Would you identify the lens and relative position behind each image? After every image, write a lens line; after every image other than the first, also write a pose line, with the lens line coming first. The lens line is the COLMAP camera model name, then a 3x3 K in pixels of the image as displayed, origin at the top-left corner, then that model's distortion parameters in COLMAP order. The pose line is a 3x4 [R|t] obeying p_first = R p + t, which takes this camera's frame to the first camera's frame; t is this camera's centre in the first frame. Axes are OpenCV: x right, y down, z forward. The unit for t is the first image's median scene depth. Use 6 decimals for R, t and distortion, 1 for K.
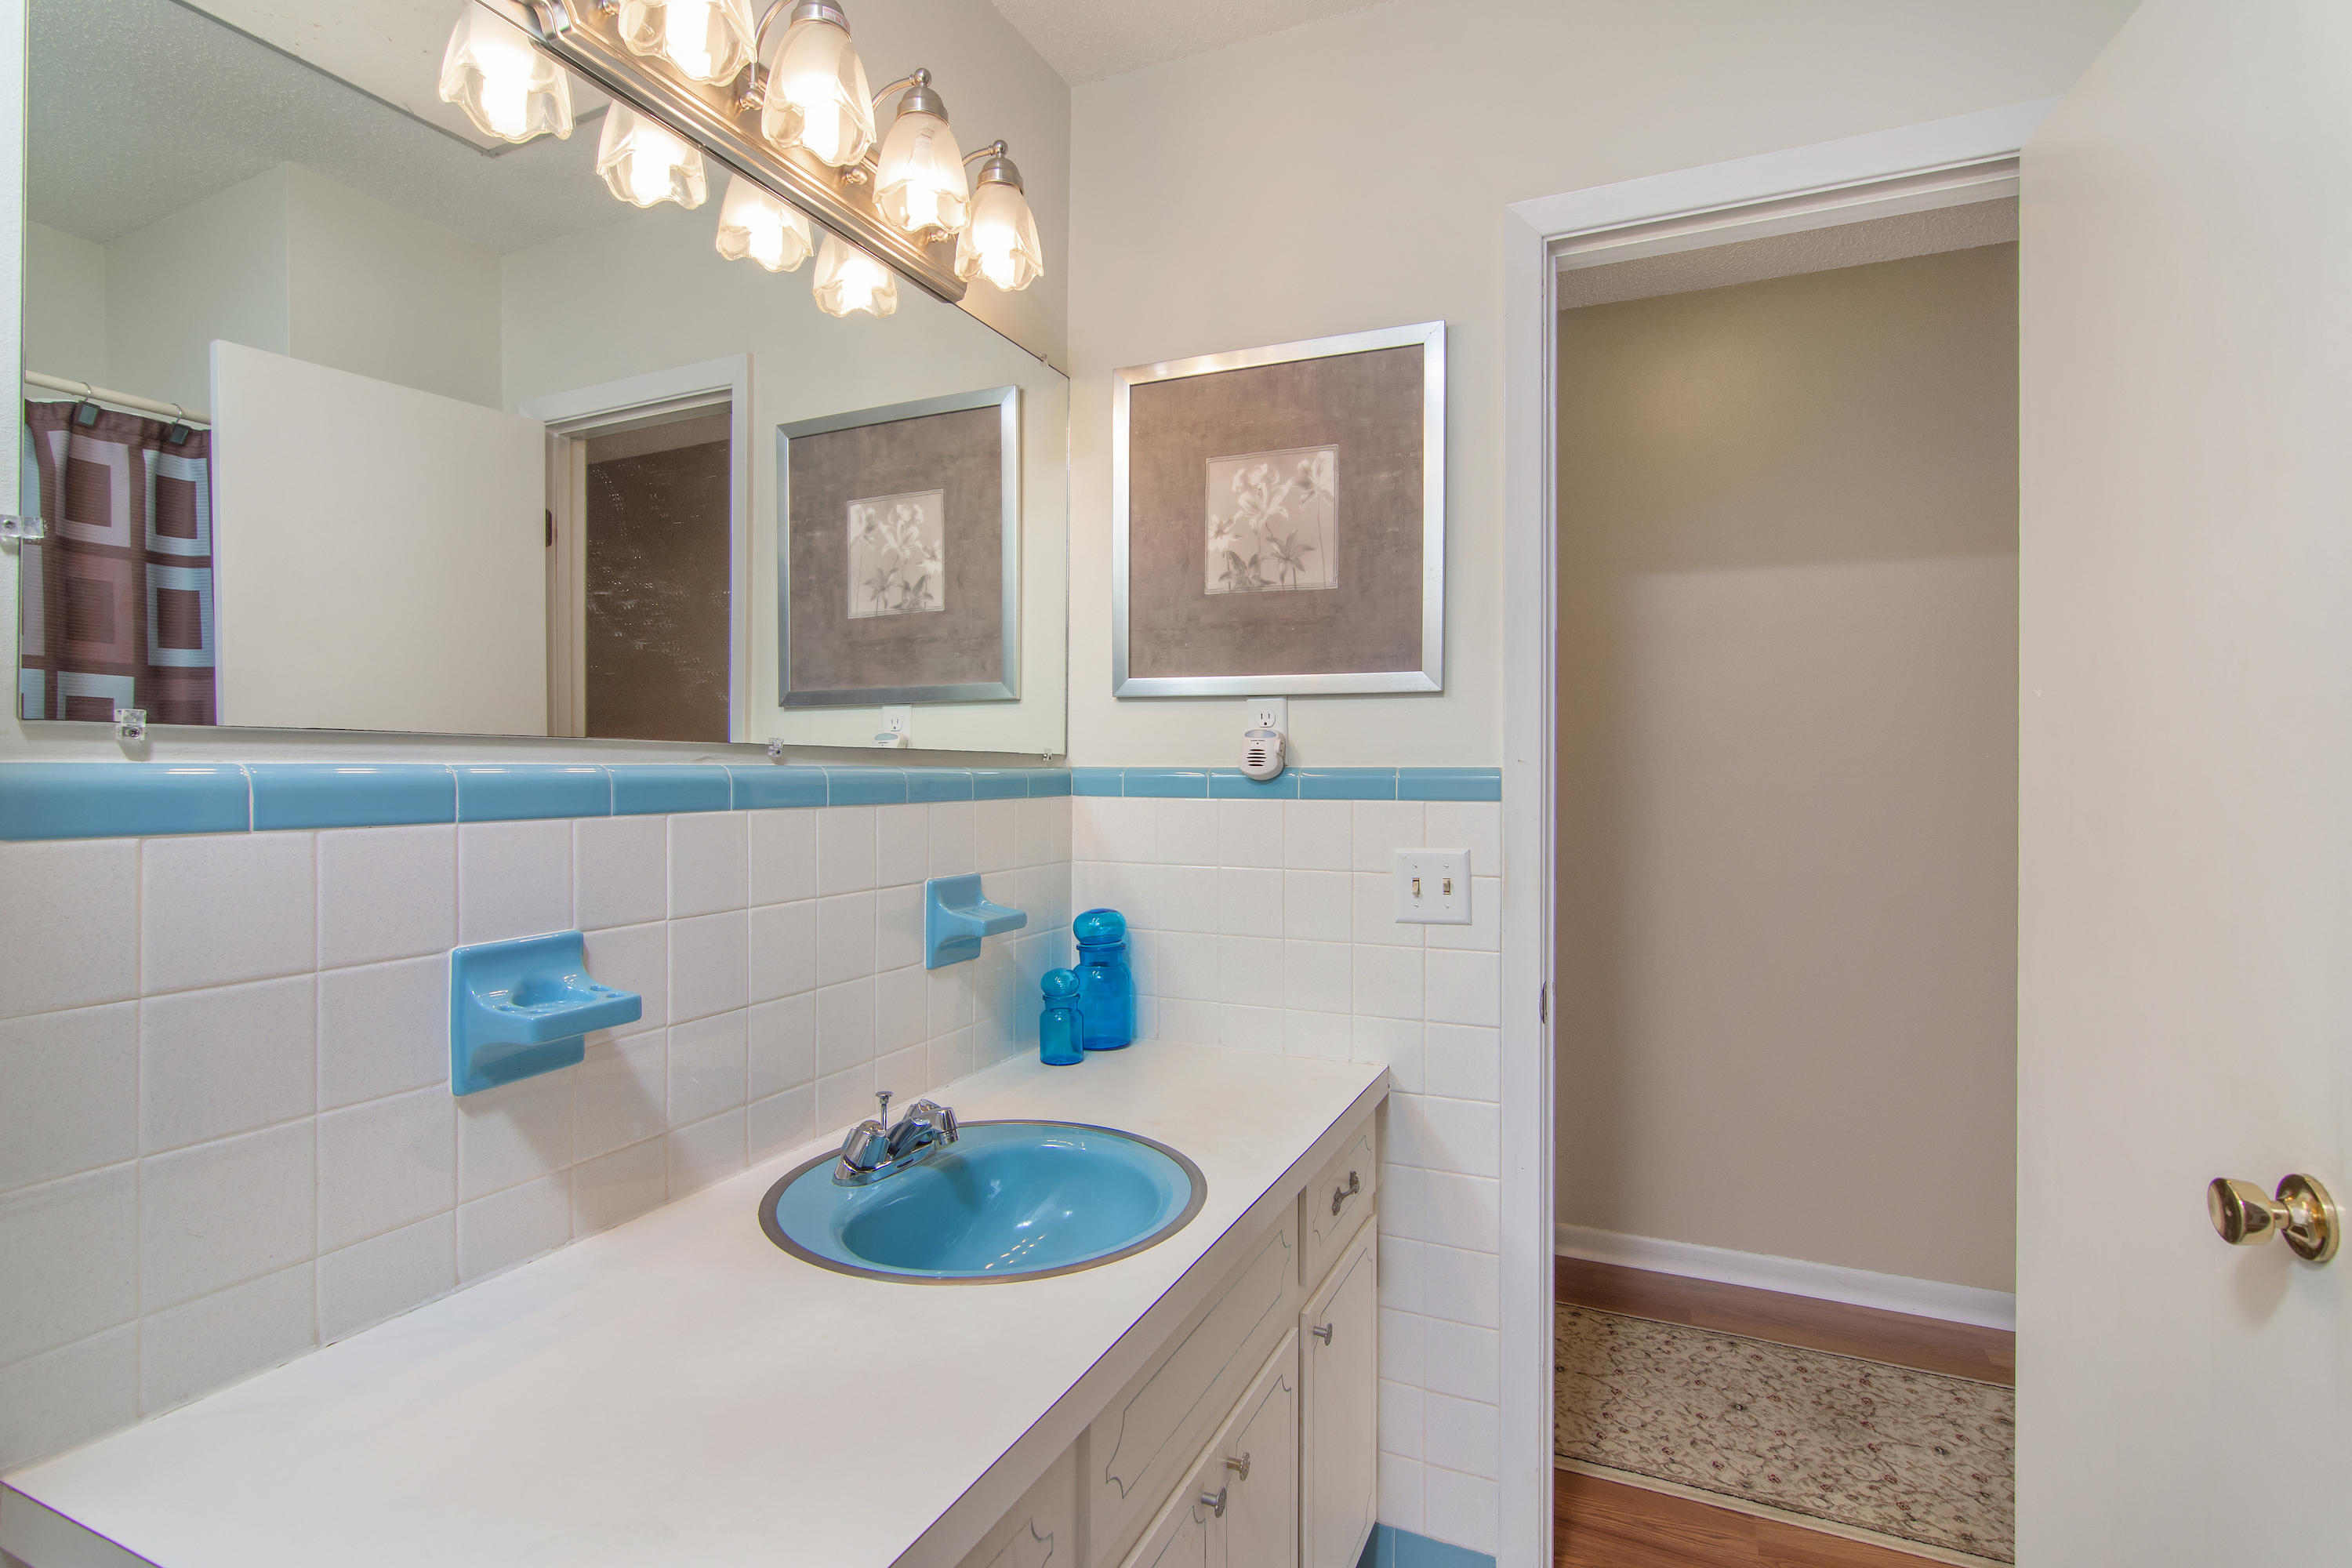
lens RADIAL K [[1111.0, 0, 1164.4], [0, 1111.0, 787.6], [0, 0, 1]] dist [-0.001022, 0.001367]
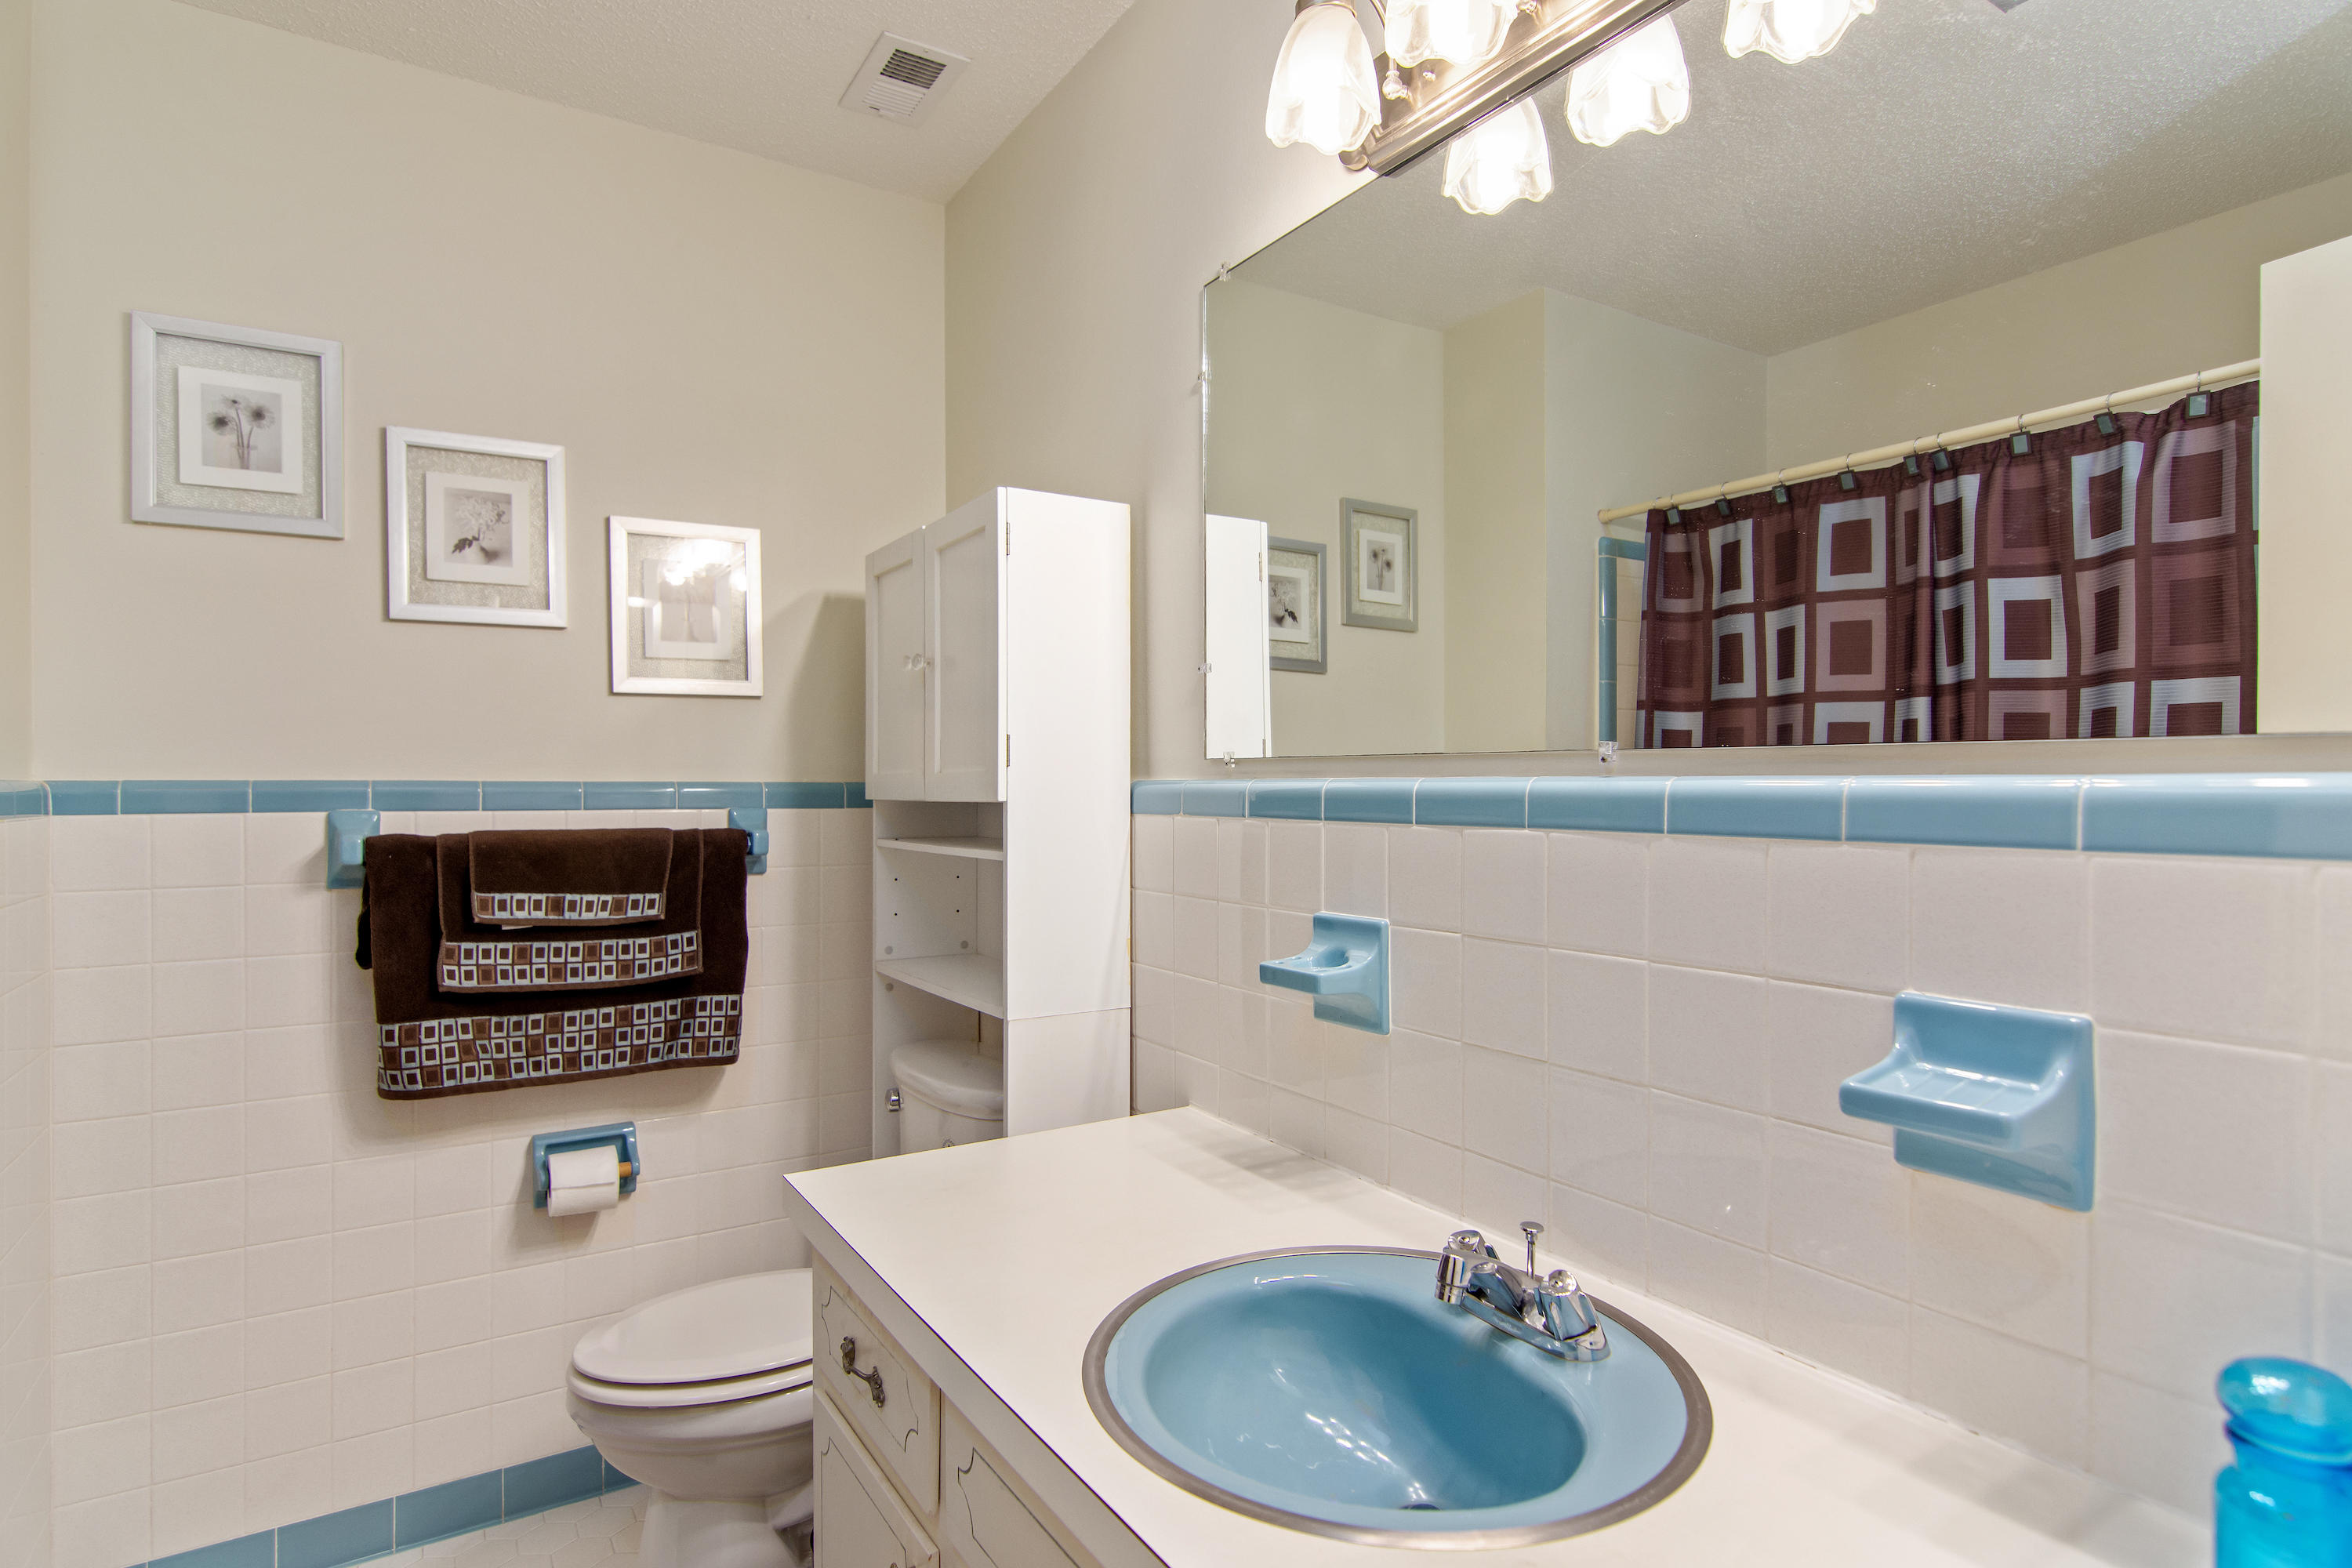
lens RADIAL K [[1195.7, 0, 1137.6], [0, 1195.7, 786.4], [0, 0, 1]] dist [-0.006962, -0.000516]
pose [[-0.589176, -0.002455, -0.808001, 0.541411], [-0.016153, 0.999831, 0.008741, -0.016162], [0.807843, 0.018202, -0.589116, 1.288706]]
